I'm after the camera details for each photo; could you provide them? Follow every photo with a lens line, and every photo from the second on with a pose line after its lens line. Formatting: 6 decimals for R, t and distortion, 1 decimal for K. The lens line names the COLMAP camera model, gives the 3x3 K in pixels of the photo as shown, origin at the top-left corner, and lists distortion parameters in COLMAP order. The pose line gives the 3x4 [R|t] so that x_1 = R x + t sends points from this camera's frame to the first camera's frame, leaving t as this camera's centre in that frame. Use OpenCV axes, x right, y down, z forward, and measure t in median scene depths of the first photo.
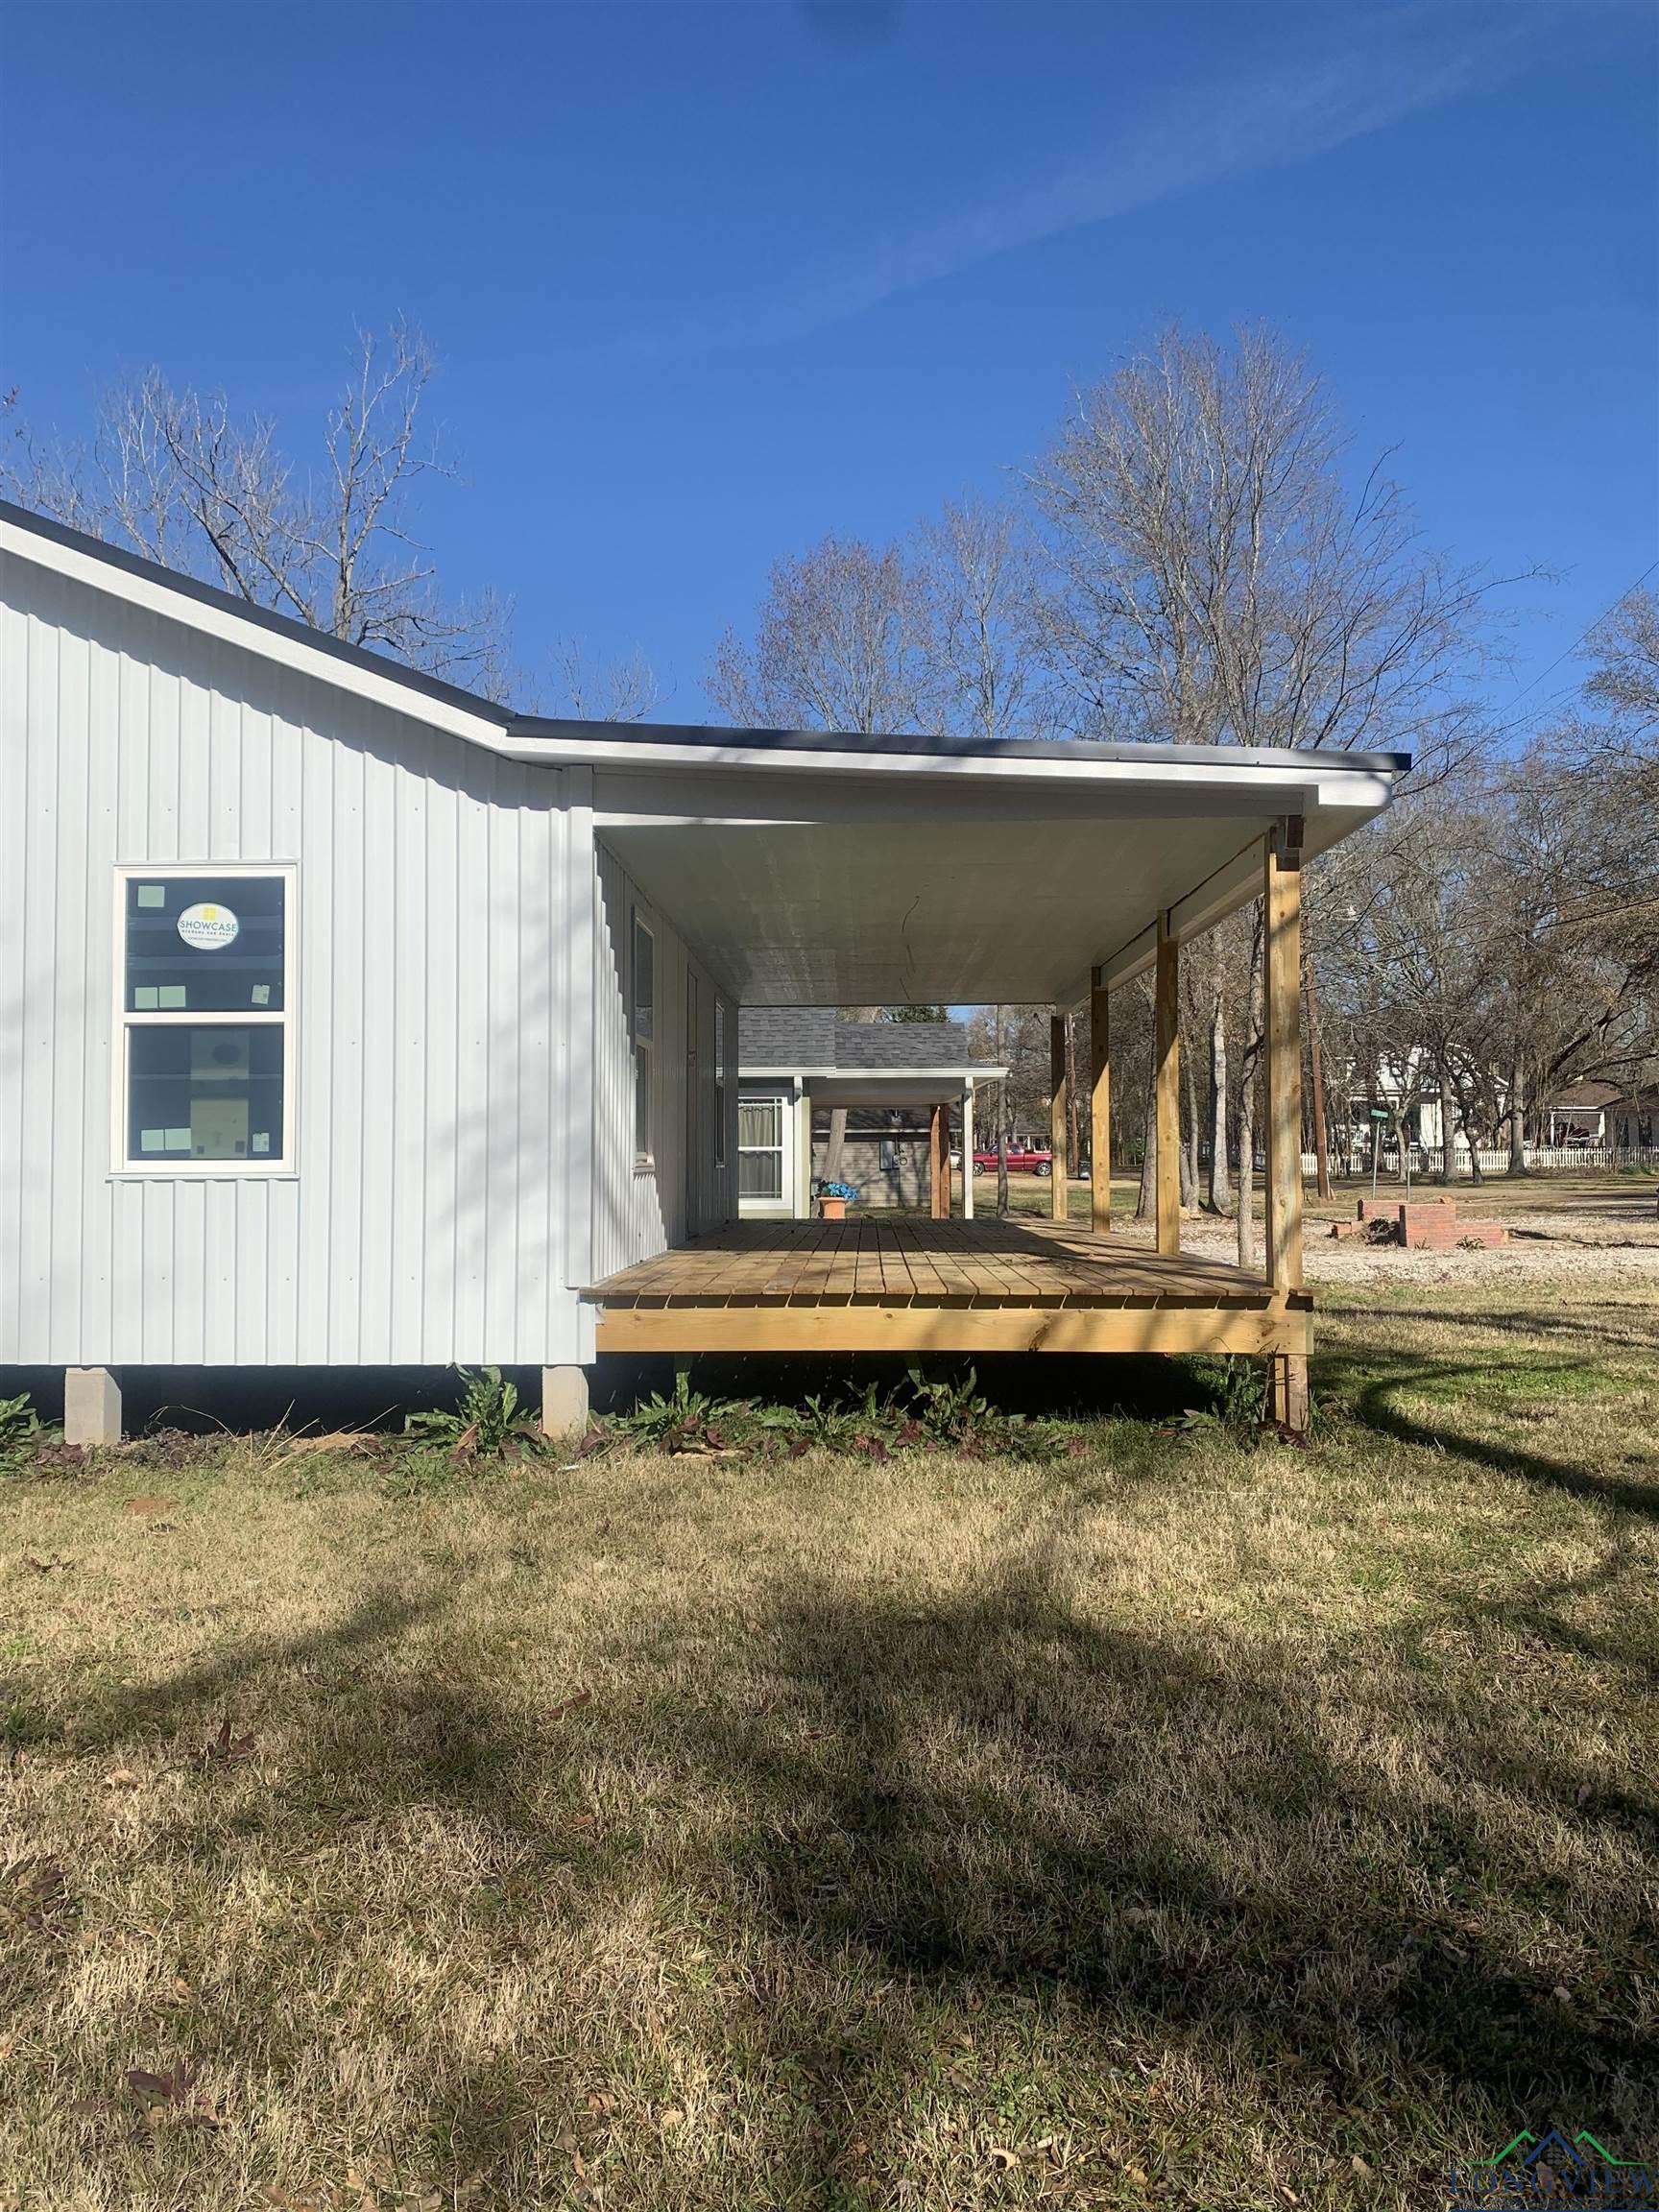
lens RADIAL K [[1698.8, 0, 813.8], [0, 1698.8, 1108.2], [0, 0, 1]] dist [0.053264, -0.054183]
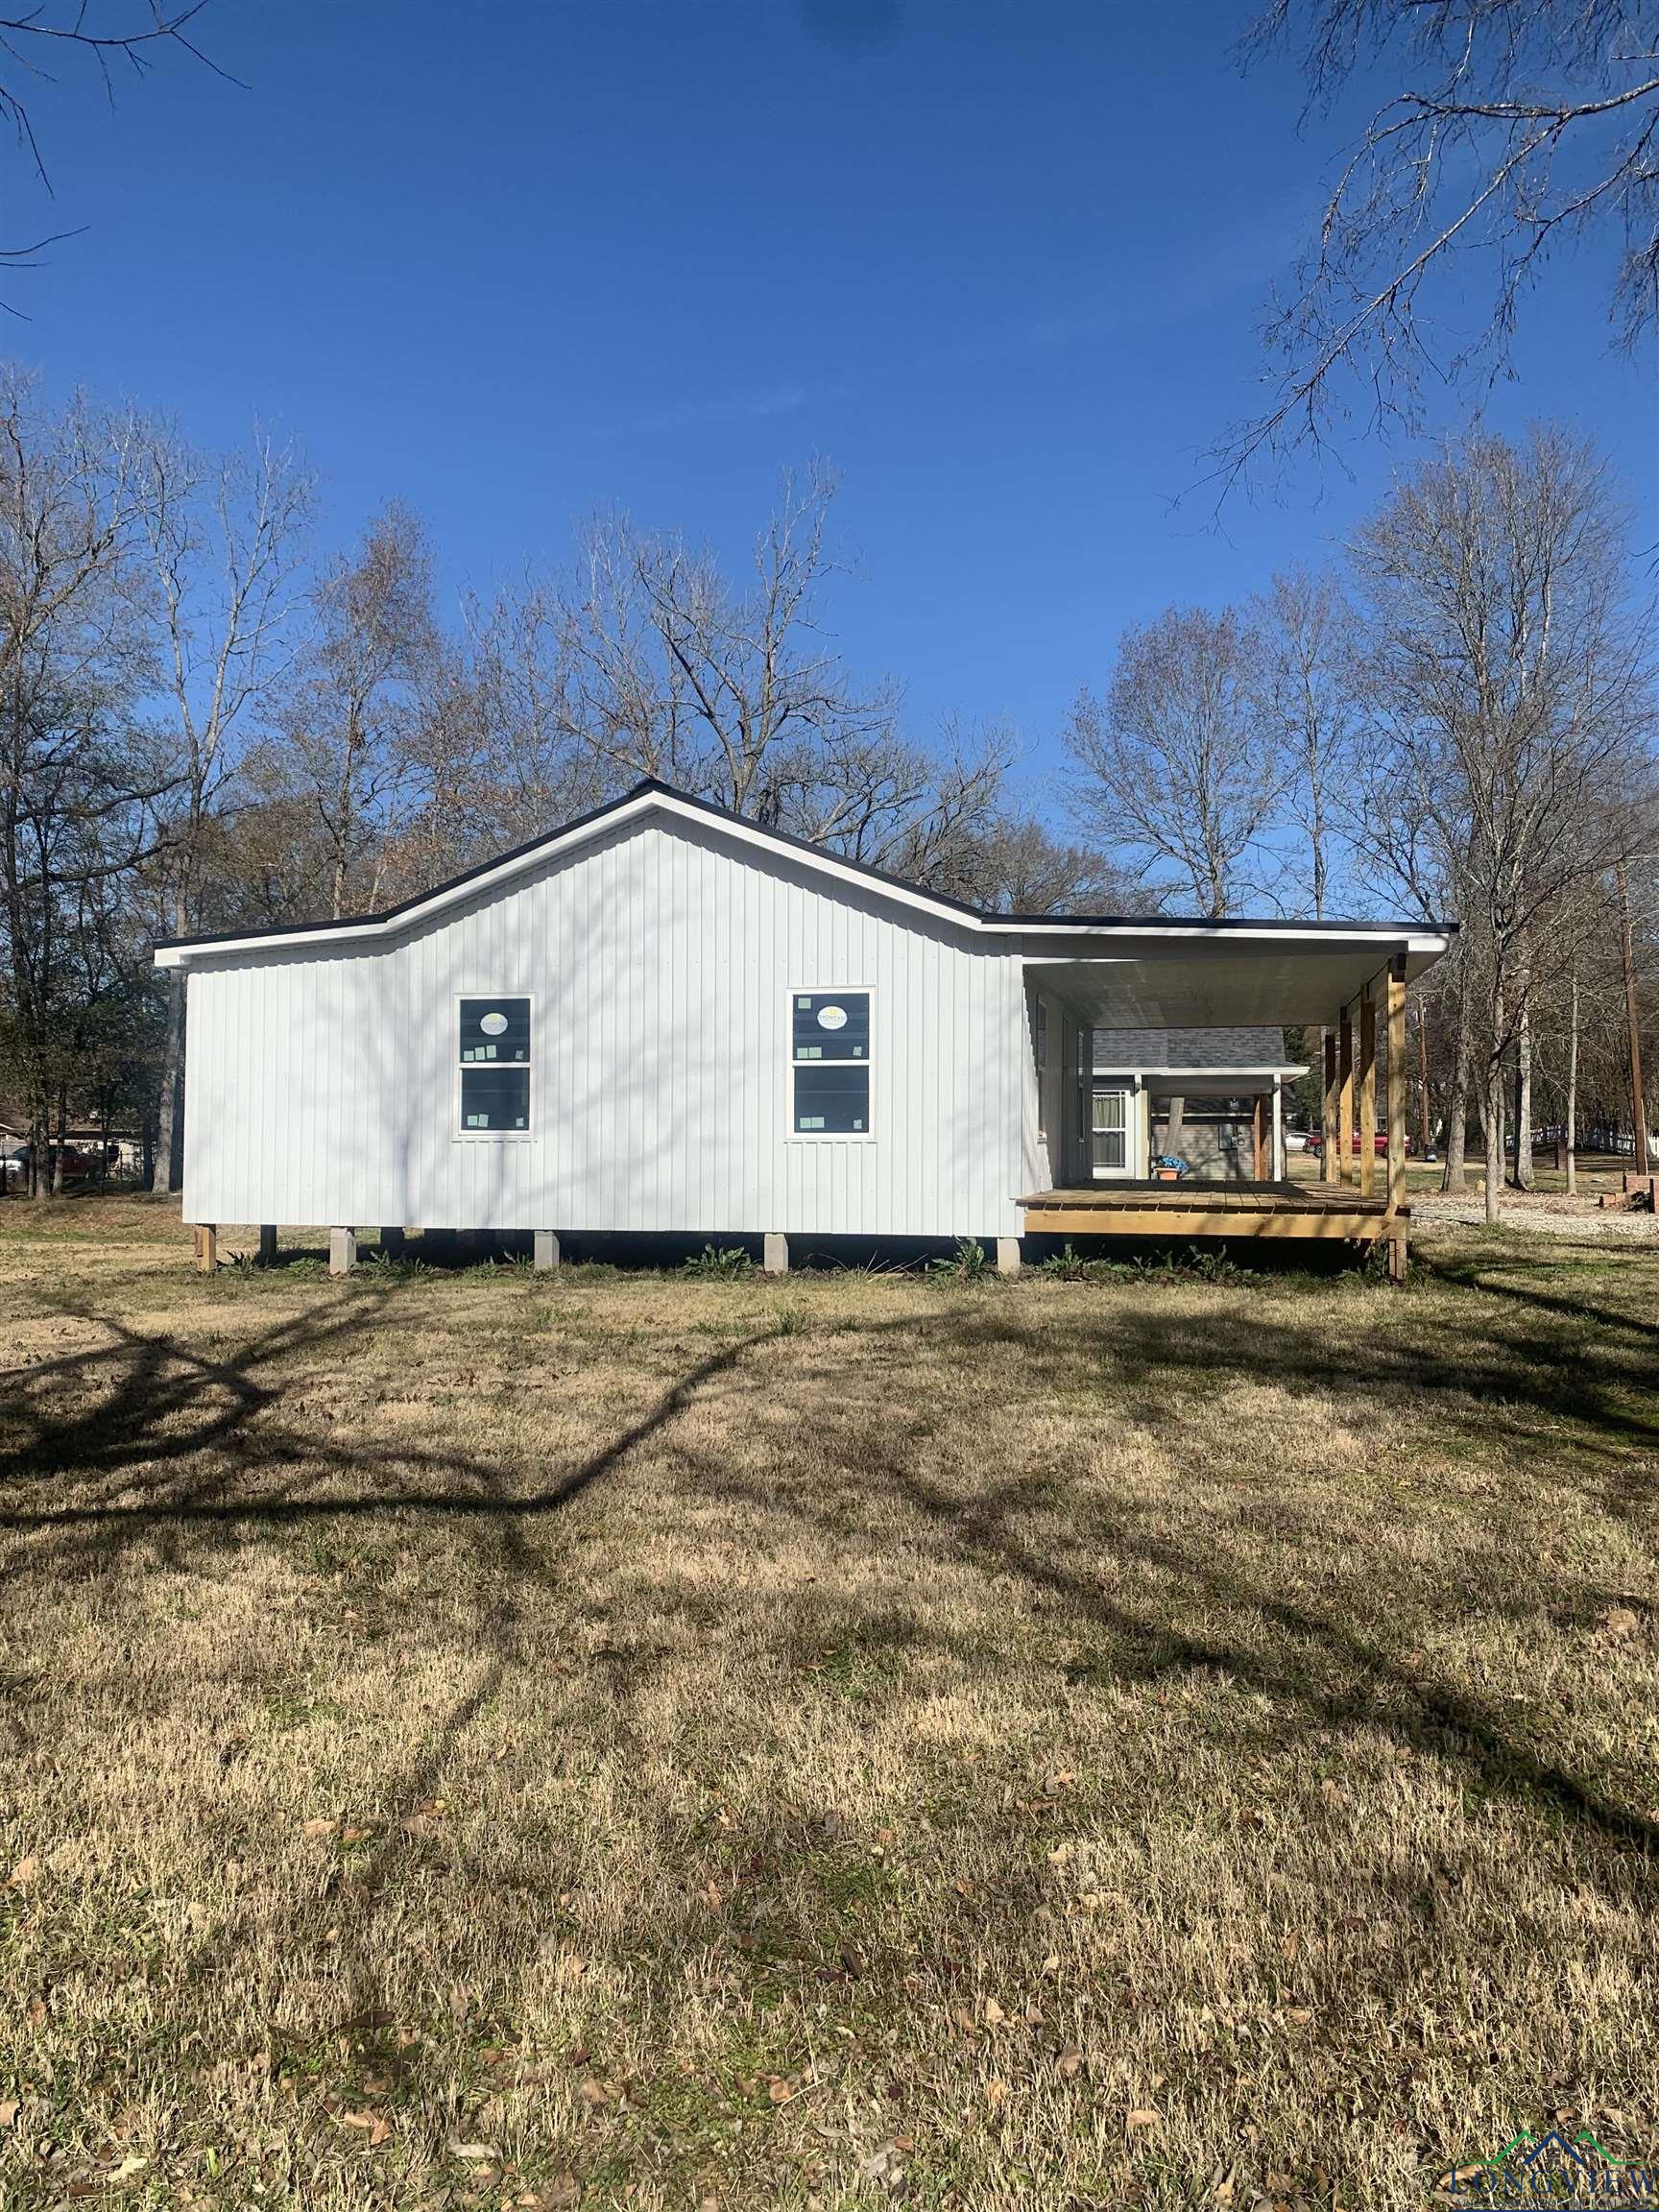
lens RADIAL K [[1698.8, 0, 759.7], [0, 1698.8, 1104.0], [0, 0, 1]] dist [0.053264, -0.054183]
pose [[0.972943, 0.001765, -0.231039, 0.028612], [0.000269, 0.999961, 0.008771, -0.021782], [0.231045, -0.008596, 0.972905, -0.983915]]
